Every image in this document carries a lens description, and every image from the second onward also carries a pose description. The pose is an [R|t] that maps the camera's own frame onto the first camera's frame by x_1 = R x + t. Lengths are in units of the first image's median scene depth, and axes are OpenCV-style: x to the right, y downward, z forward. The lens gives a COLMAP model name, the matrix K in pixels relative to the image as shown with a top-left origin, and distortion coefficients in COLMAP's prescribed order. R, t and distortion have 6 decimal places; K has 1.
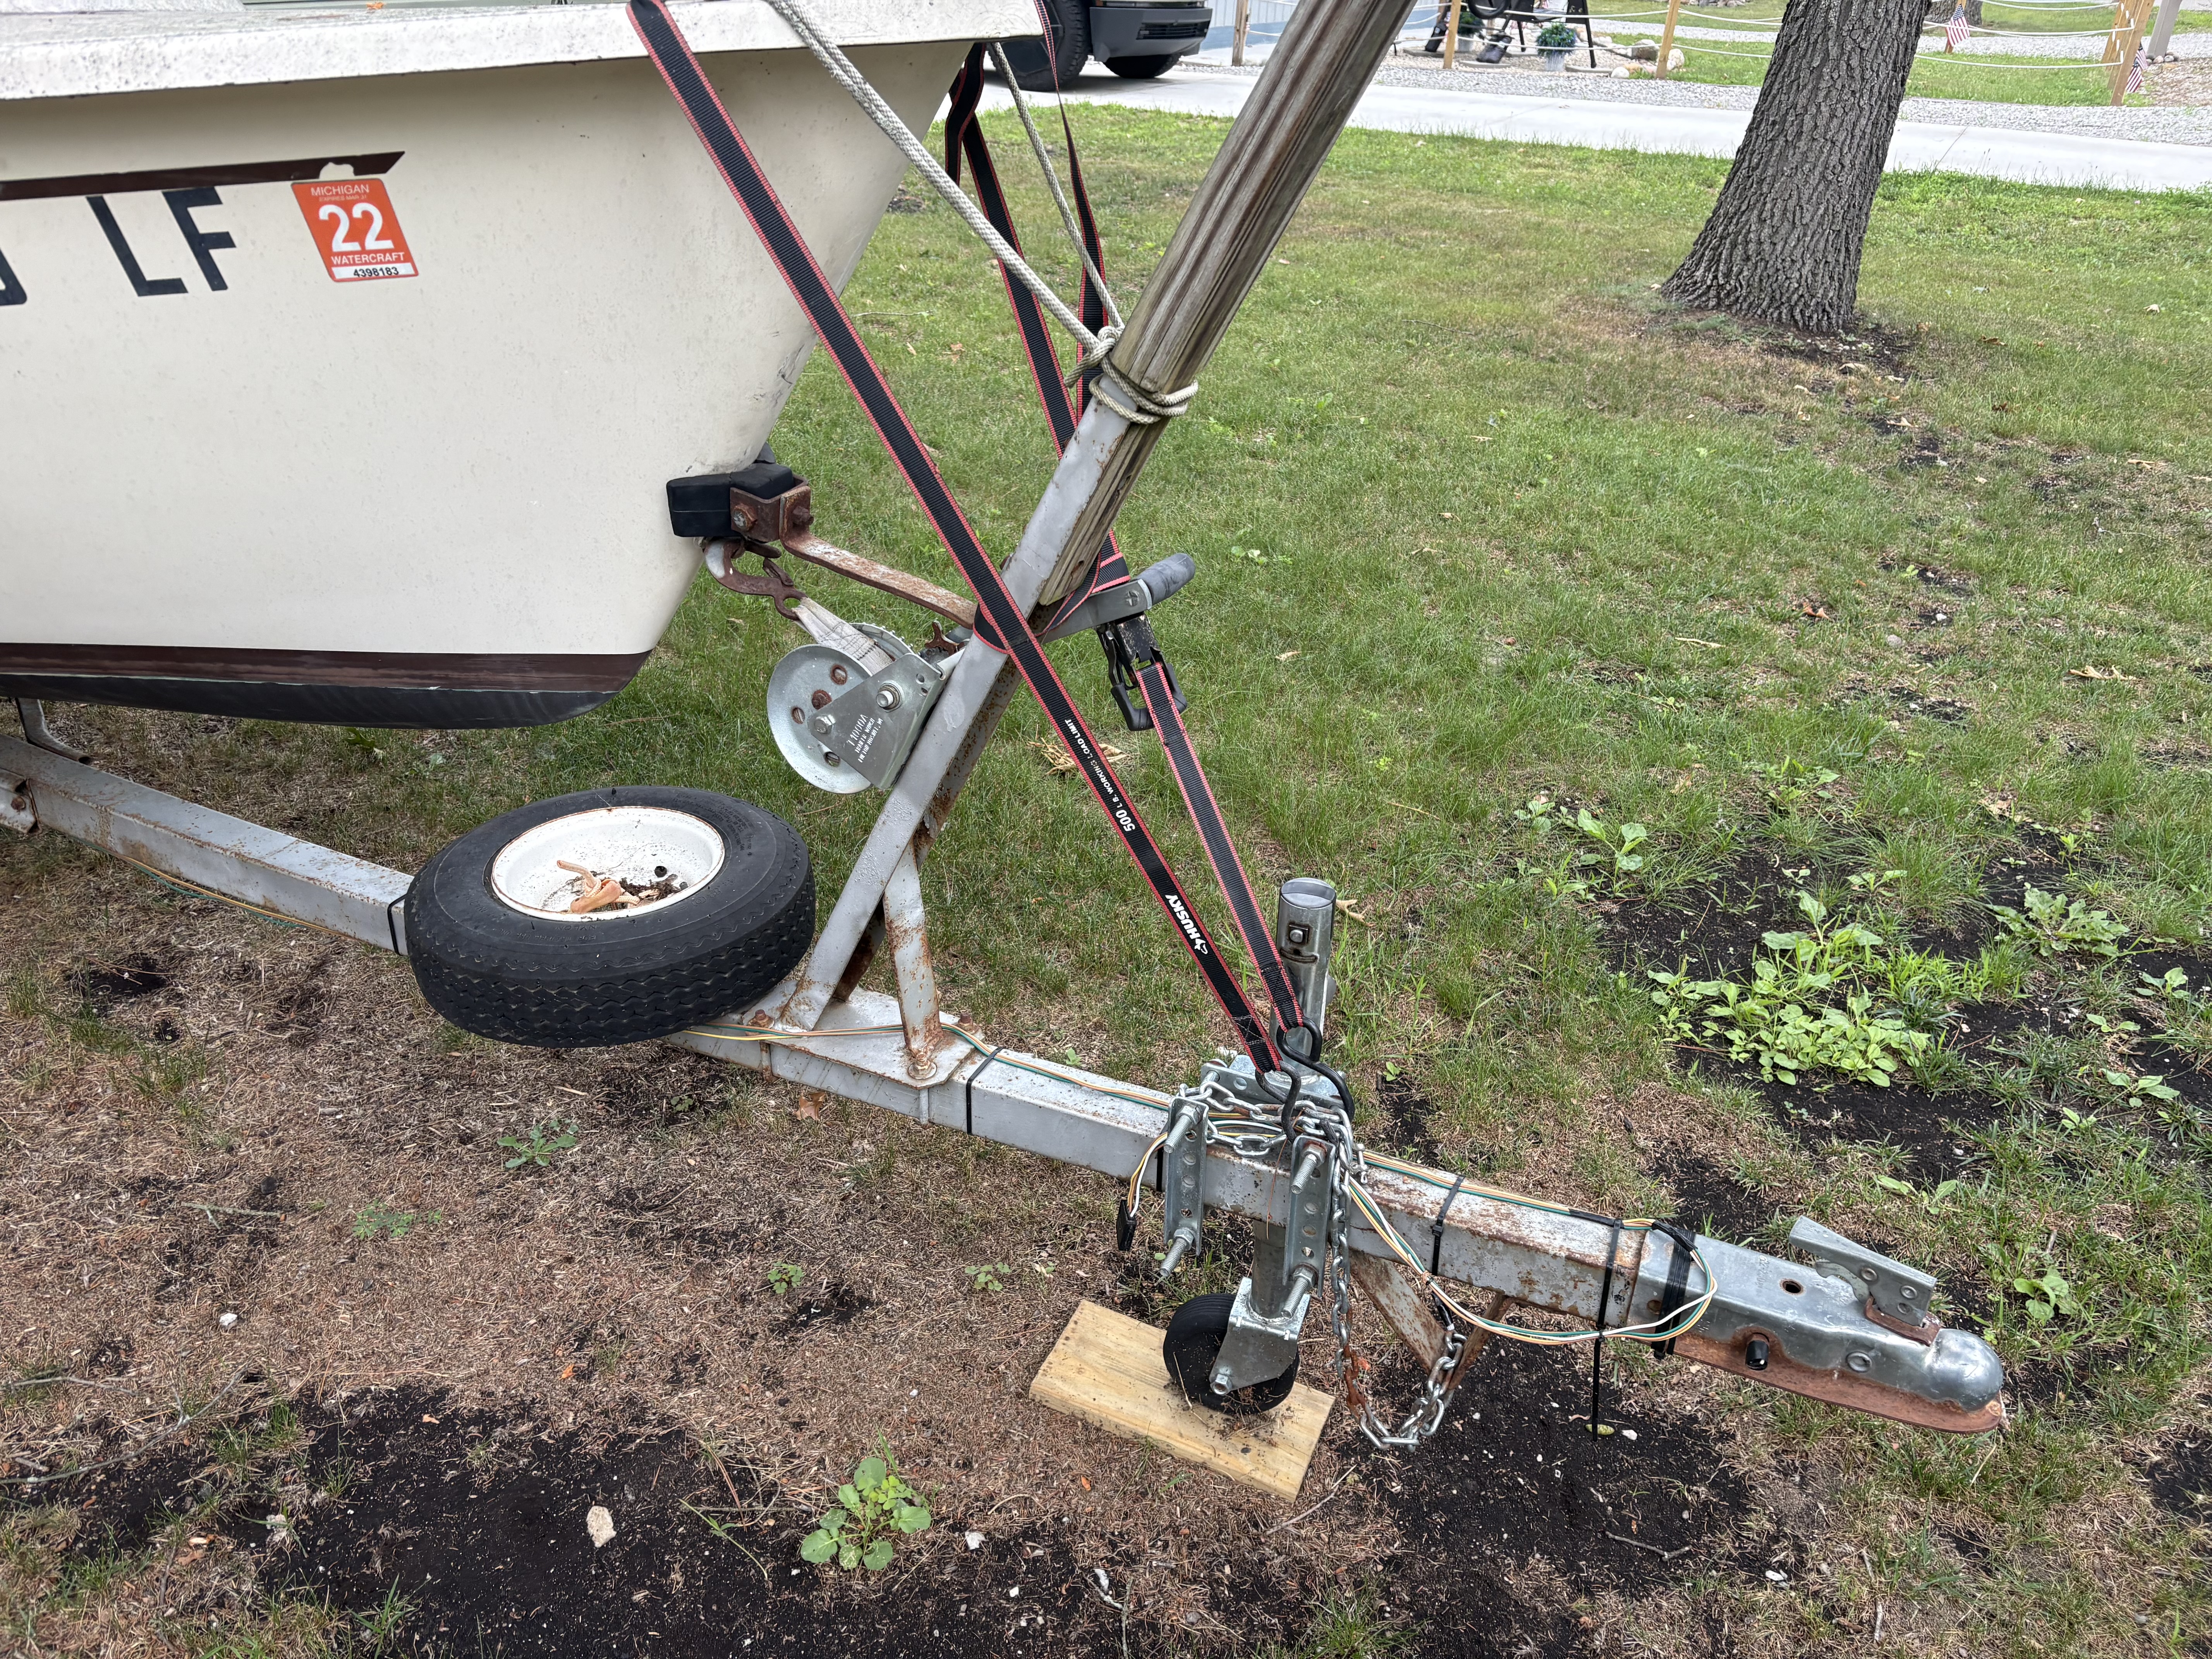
lens RADIAL K [[1679.2, 0, 1106.0], [0, 1679.2, 829.5], [0, 0, 1]] dist [0.040079, -0.050513]
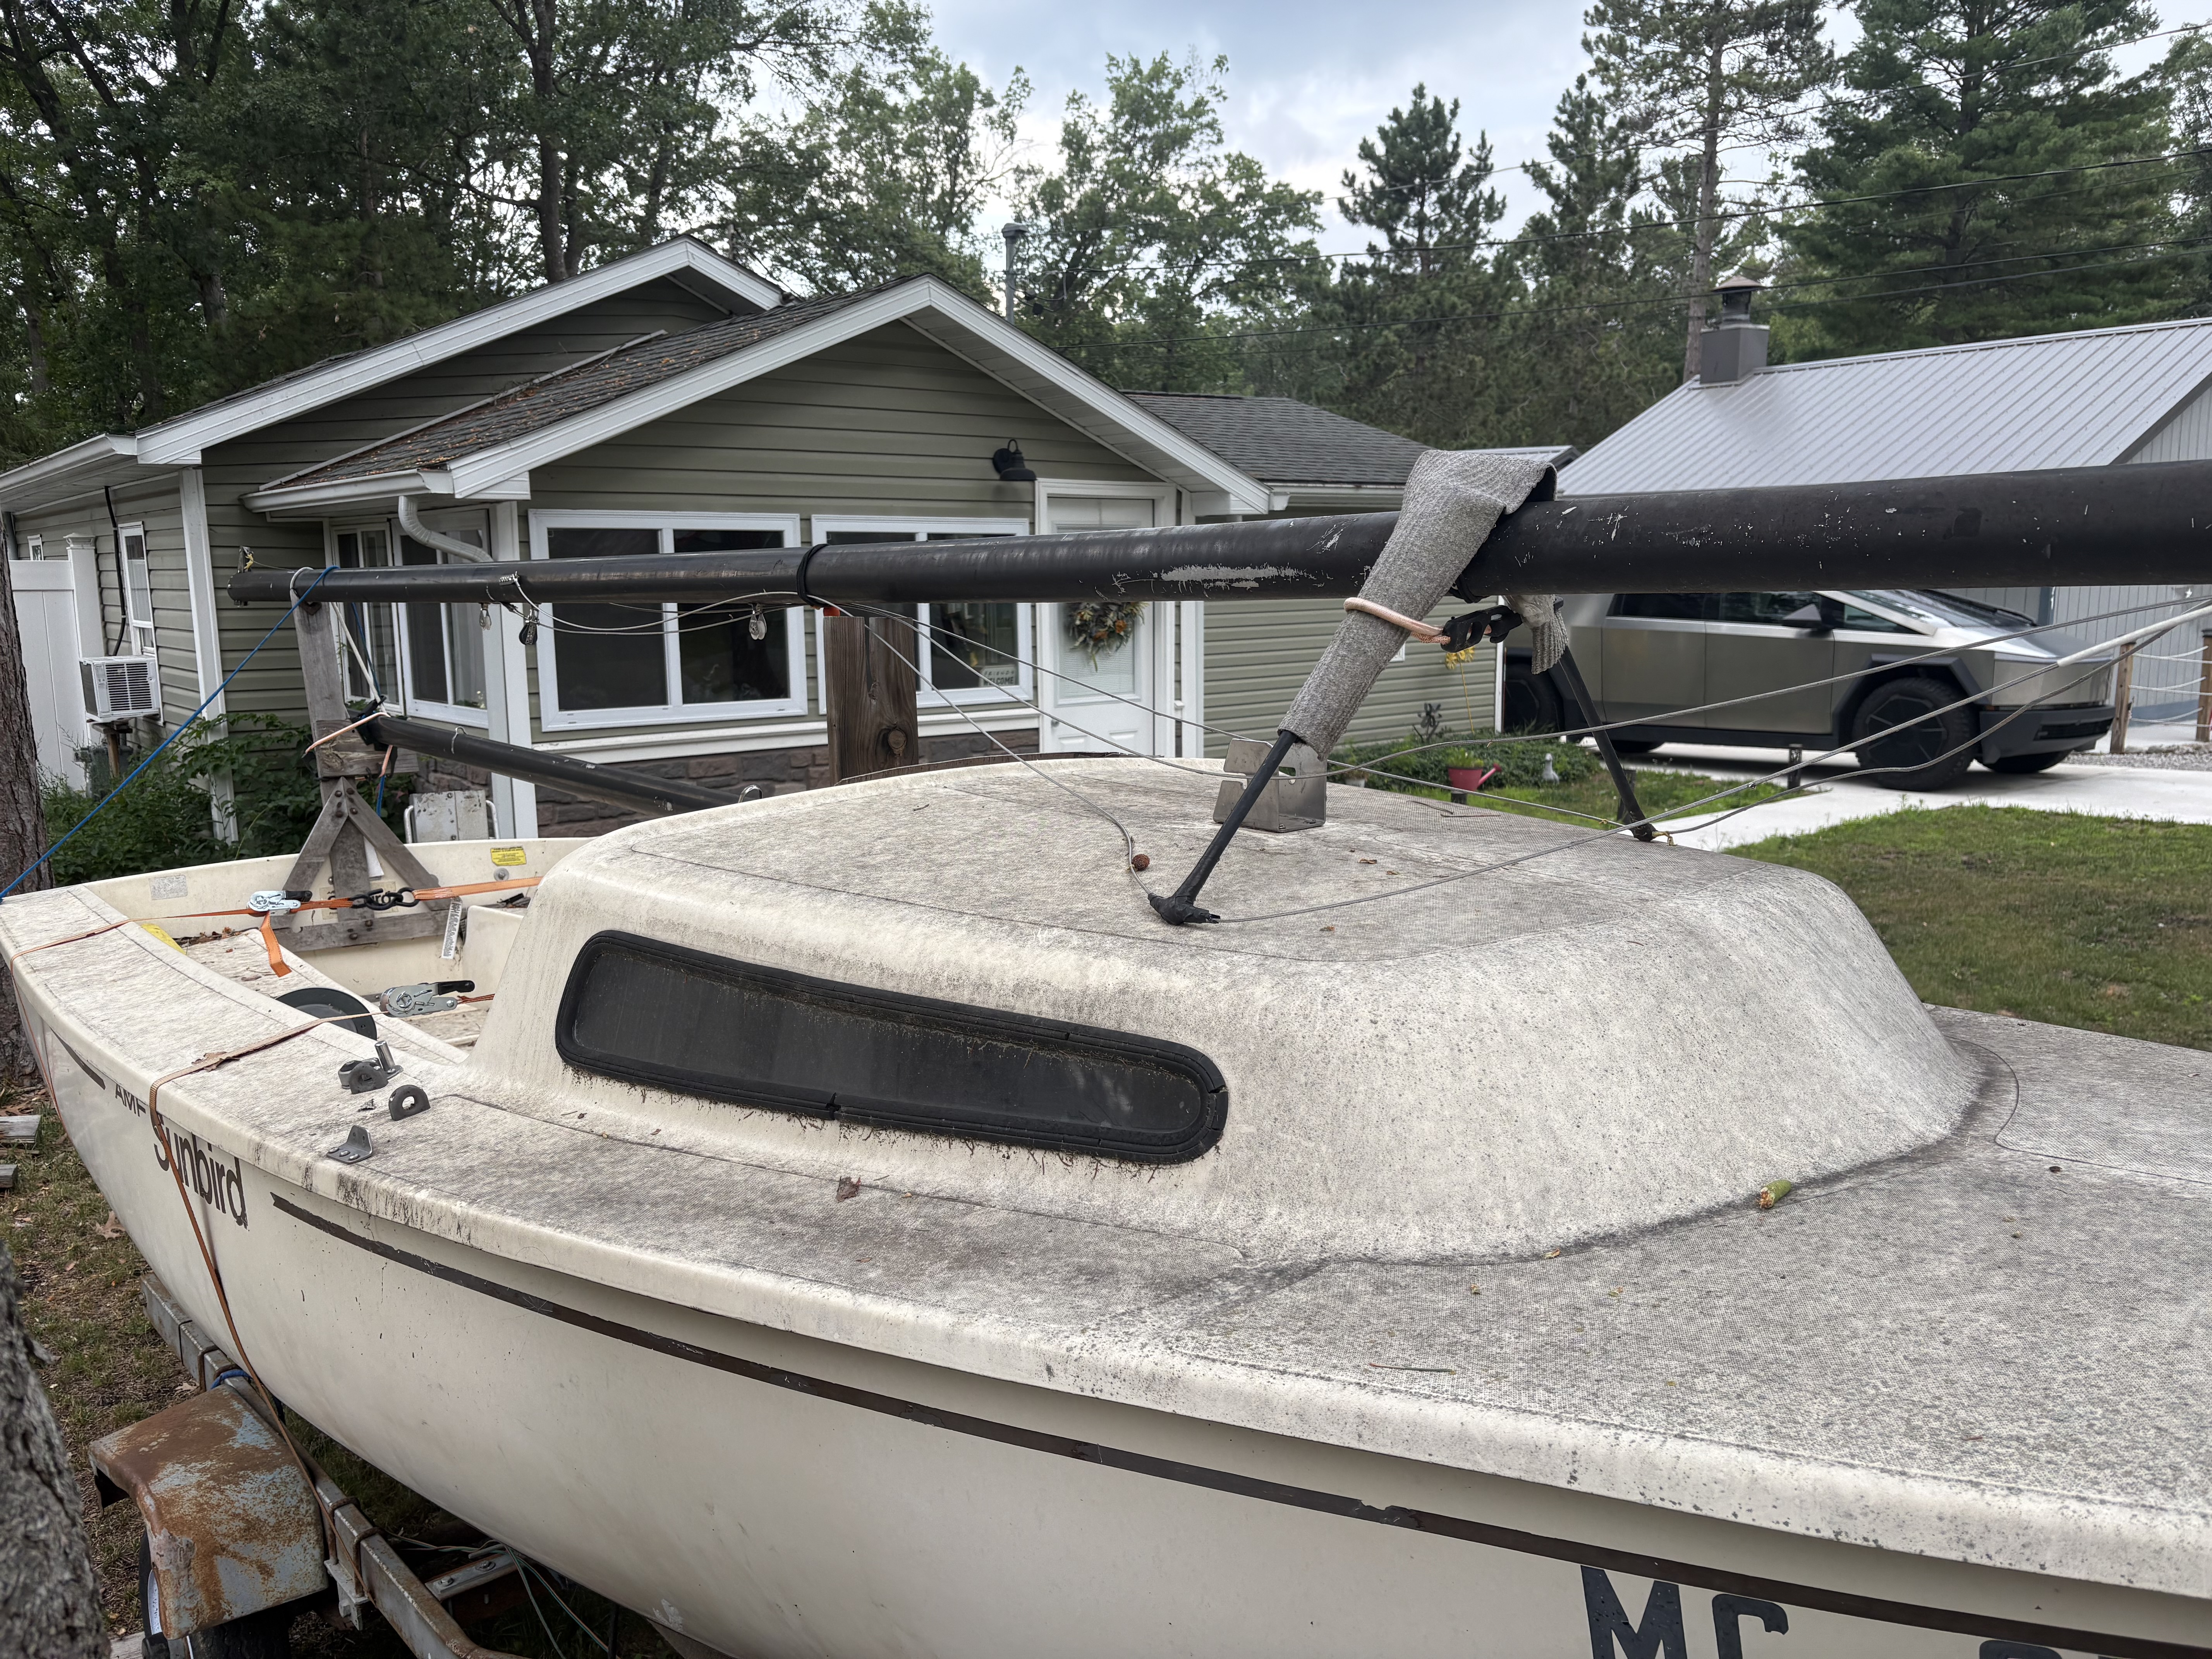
lens RADIAL K [[1682.8, 0, 1101.0], [0, 1682.8, 840.2], [0, 0, 1]] dist [0.050071, -0.048090]
pose [[0.918279, 0.005397, -0.395897, -0.663191], [-0.143959, 0.936022, -0.321152, -0.291183], [0.368836, 0.351900, 0.860306, 0.100645]]
